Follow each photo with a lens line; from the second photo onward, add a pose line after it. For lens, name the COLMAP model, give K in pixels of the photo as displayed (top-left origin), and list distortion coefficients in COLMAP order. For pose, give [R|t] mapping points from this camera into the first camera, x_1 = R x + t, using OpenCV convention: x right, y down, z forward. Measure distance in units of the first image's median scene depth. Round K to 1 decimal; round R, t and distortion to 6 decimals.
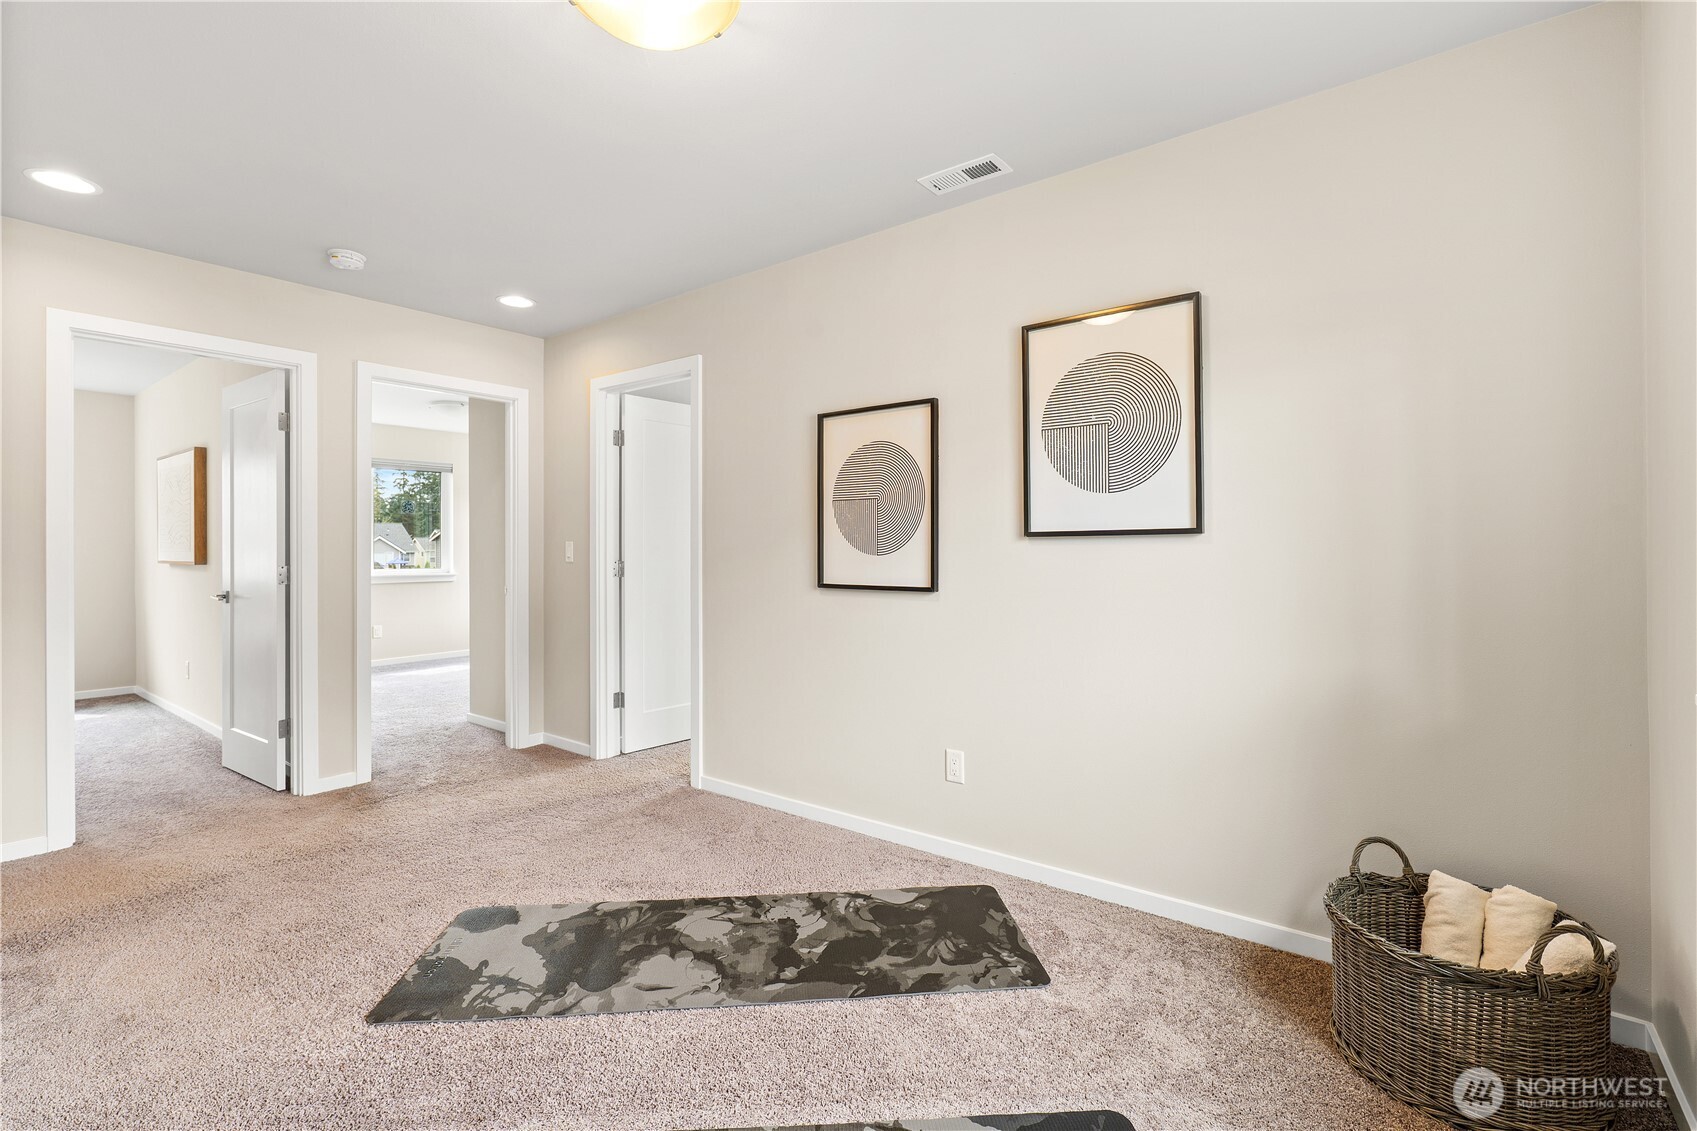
lens RADIAL K [[764.6, 0, 847.7], [0, 764.6, 555.1], [0, 0, 1]] dist [-0.016611, 0.004079]
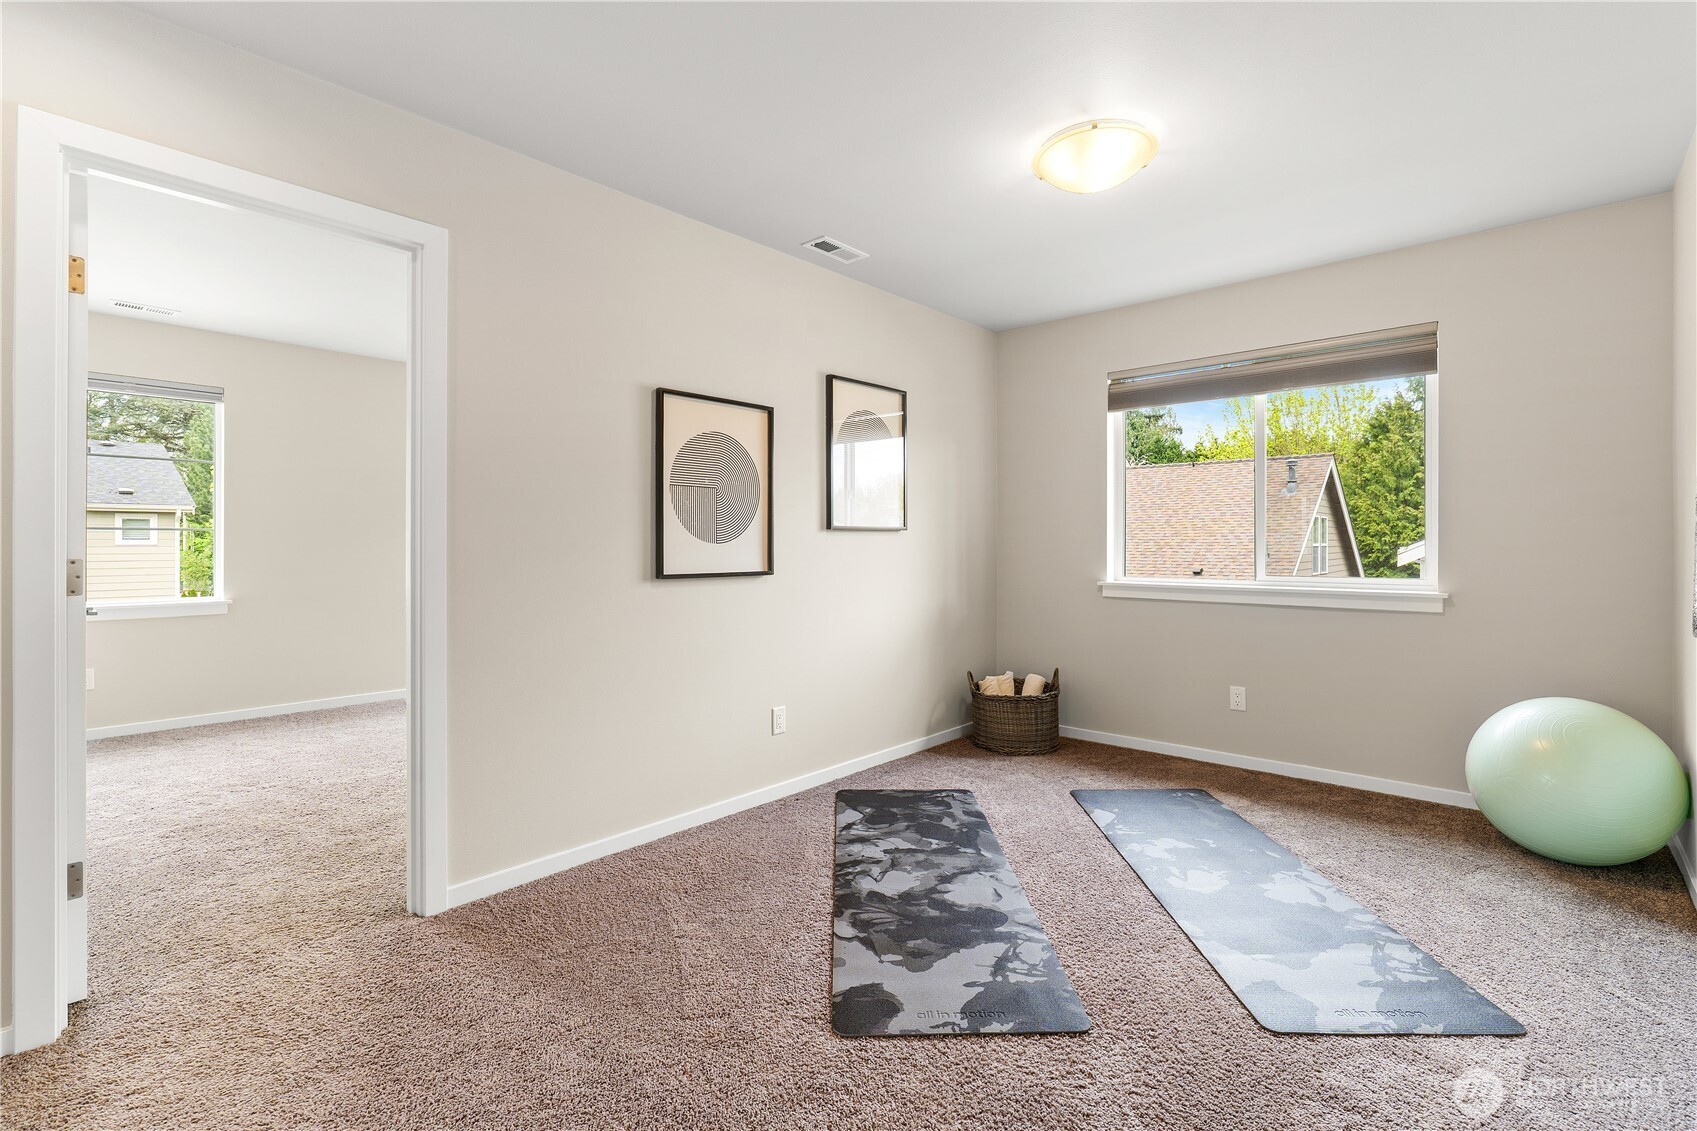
lens RADIAL K [[764.6, 0, 860.6], [0, 764.6, 548.7], [0, 0, 1]] dist [-0.016611, 0.004079]
pose [[0.070355, -0.006744, 0.997499, -1.248389], [0.003357, 0.999973, 0.006524, 0.001879], [-0.997516, 0.002889, 0.070375, 0.946203]]
